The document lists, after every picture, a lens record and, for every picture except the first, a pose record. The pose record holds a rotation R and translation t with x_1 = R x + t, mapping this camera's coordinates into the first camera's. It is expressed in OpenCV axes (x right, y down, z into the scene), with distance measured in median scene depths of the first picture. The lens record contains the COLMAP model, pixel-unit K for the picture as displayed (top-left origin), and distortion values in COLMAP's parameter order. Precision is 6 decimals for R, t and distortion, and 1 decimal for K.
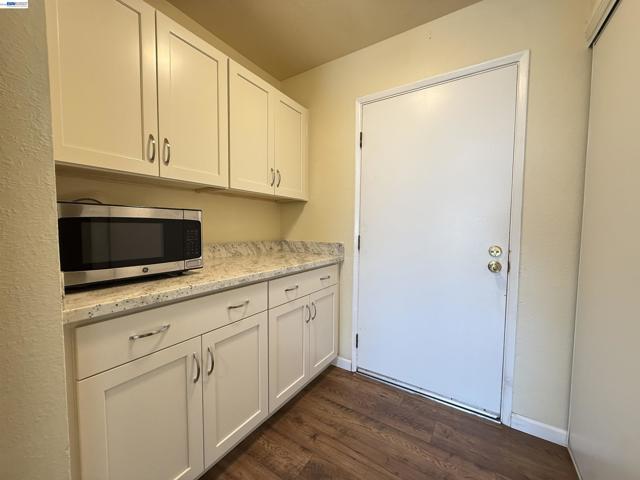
lens RADIAL K [[253.9, 0, 318.1], [0, 253.9, 240.3], [0, 0, 1]] dist [-0.000544, 0.000014]
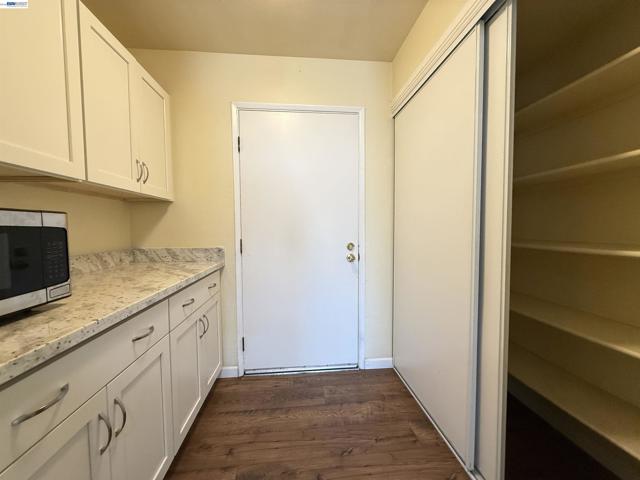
lens RADIAL K [[253.9, 0, 318.1], [0, 253.9, 240.3], [0, 0, 1]] dist [-0.000544, 0.000014]
pose [[0.782676, -0.044353, 0.620847, -0.261092], [0.046704, 0.998831, 0.012478, -0.014550], [-0.620675, 0.019230, 0.783832, 0.027325]]
